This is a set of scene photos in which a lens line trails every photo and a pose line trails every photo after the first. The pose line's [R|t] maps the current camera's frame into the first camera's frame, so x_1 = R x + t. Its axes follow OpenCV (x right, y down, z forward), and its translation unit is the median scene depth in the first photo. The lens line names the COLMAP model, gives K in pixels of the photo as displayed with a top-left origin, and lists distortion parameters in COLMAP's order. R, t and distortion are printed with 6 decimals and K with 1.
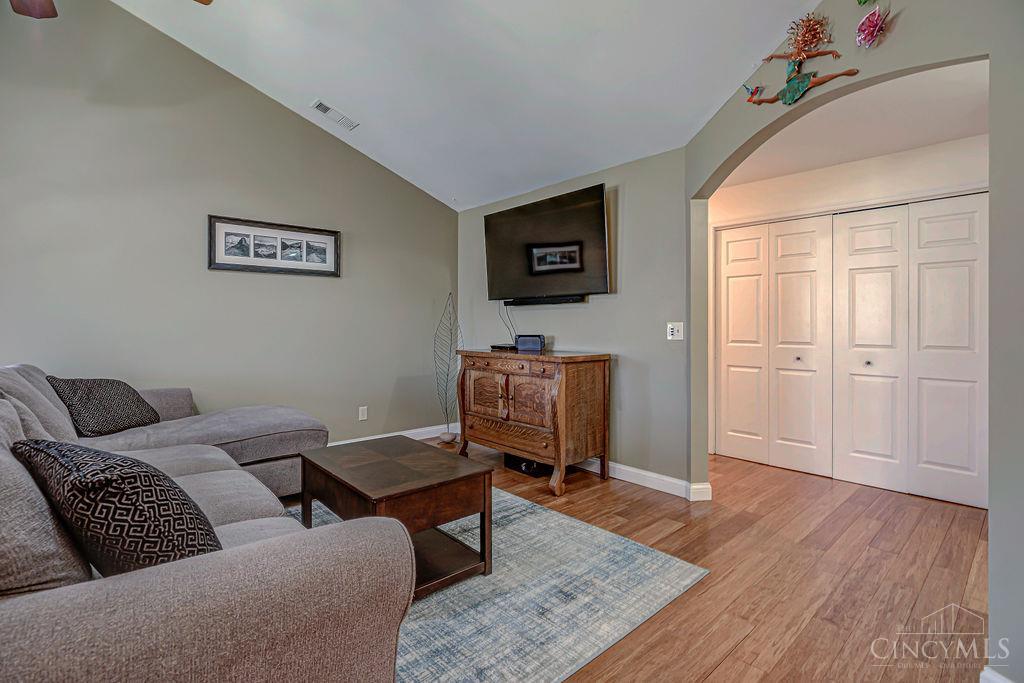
lens RADIAL K [[476.6, 0, 506.7], [0, 476.6, 325.4], [0, 0, 1]] dist [-0.002262, 0.000054]
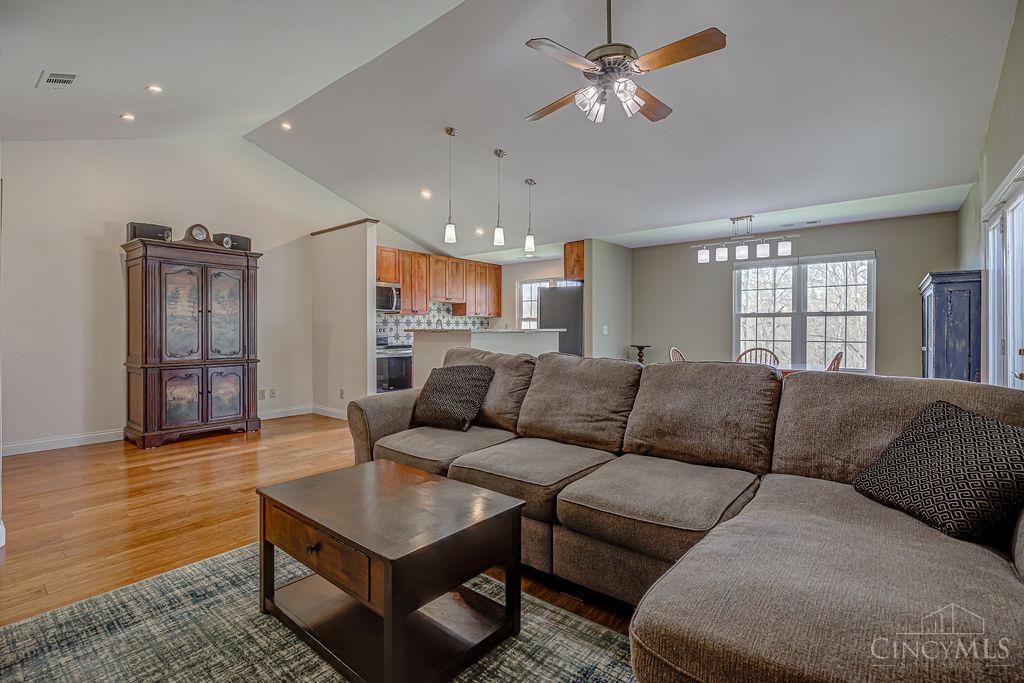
lens RADIAL K [[469.8, 0, 512.1], [0, 469.8, 334.4], [0, 0, 1]] dist [-0.004103, -0.000497]
pose [[-0.986500, -0.001029, -0.163758, -0.202020], [-0.002115, 0.999977, 0.006458, 0.008062], [0.163748, 0.006717, -0.986479, 1.127512]]
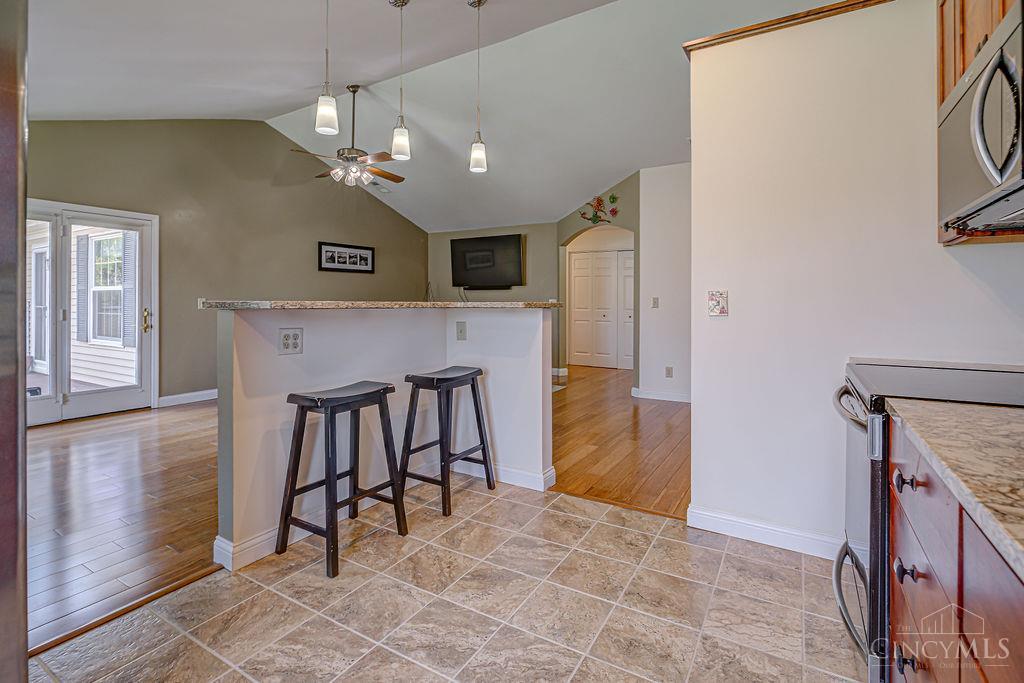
lens RADIAL K [[480.6, 0, 513.8], [0, 480.6, 304.5], [0, 0, 1]] dist [-0.003043, -0.000687]
pose [[0.955388, -0.002993, 0.295338, -0.438286], [0.000303, 0.999958, 0.009153, -0.002124], [-0.295353, -0.008655, 0.955349, -0.990895]]
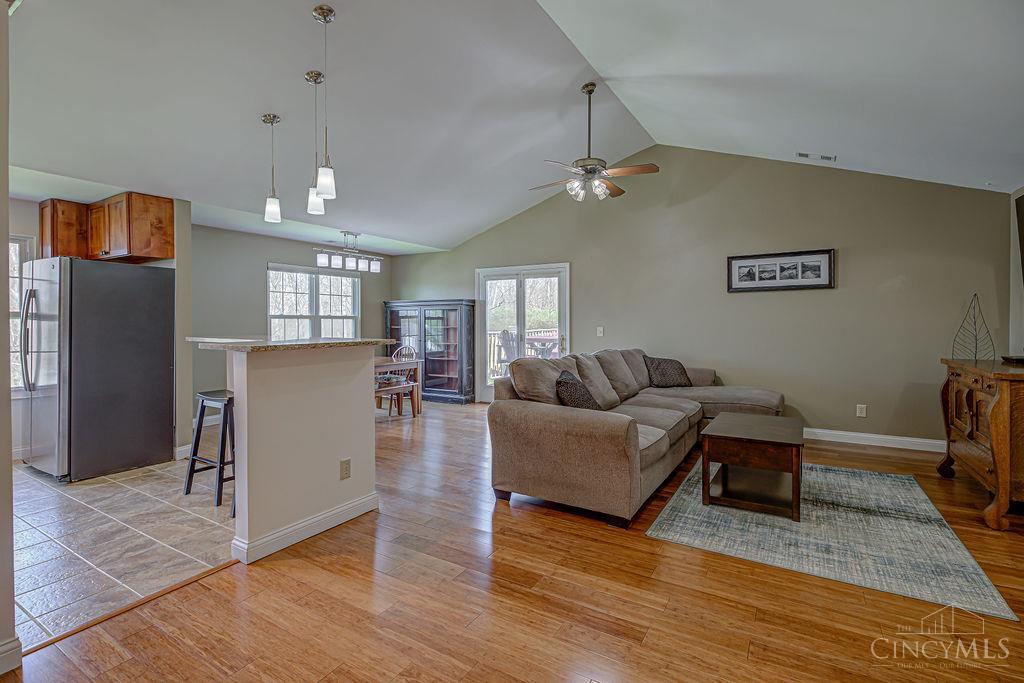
lens RADIAL K [[476.4, 0, 513.5], [0, 476.4, 324.1], [0, 0, 1]] dist [-0.002795, -0.000489]
pose [[0.297131, 0.001956, -0.954835, 0.593255], [0.005875, 0.999975, 0.003877, -0.027330], [0.954819, -0.006761, 0.297112, -0.095403]]
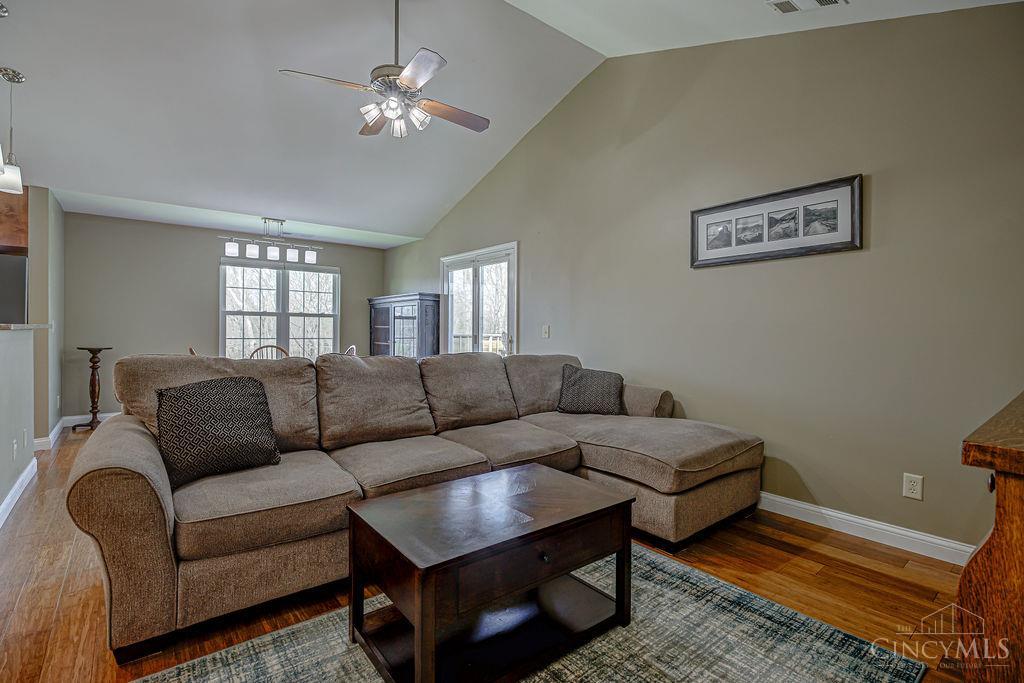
lens RADIAL K [[474.5, 0, 514.5], [0, 474.5, 333.4], [0, 0, 1]] dist [-0.005045, -0.000432]
pose [[-0.046613, 0.002758, -0.998909, 0.316653], [-0.005861, 0.999978, 0.003034, 0.009251], [0.998896, 0.005996, -0.046596, 0.670640]]
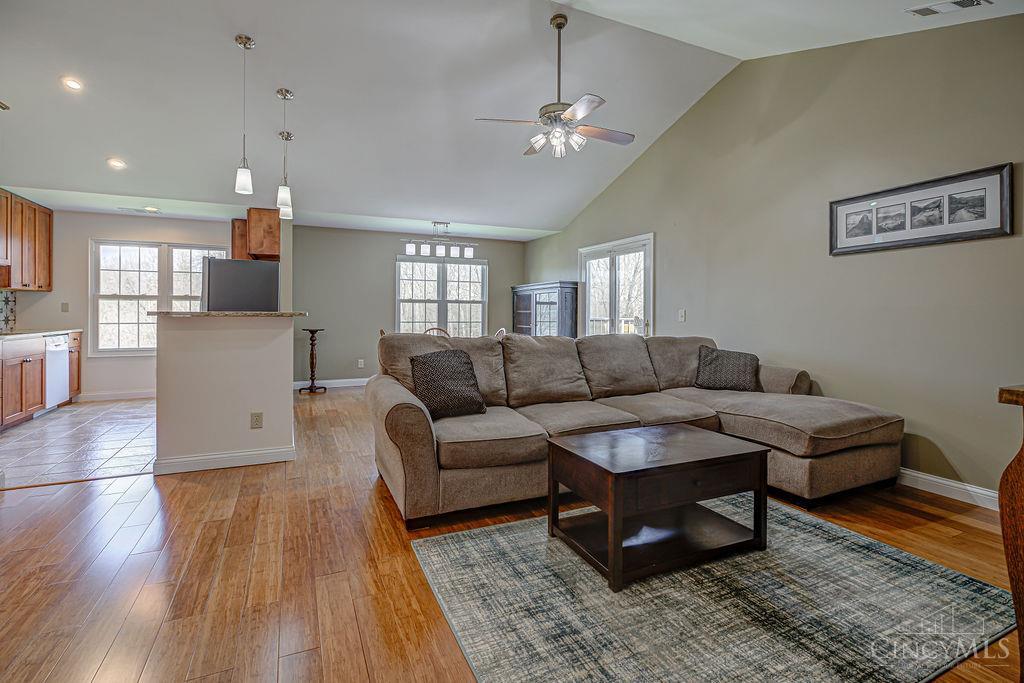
lens RADIAL K [[479.4, 0, 515.4], [0, 479.4, 316.8], [0, 0, 1]] dist [-0.004542, -0.000364]
pose [[-0.289469, 0.002642, -0.957184, 0.507256], [-0.002716, 0.999990, 0.003582, 0.007445], [0.957184, 0.003637, -0.289459, 0.636715]]
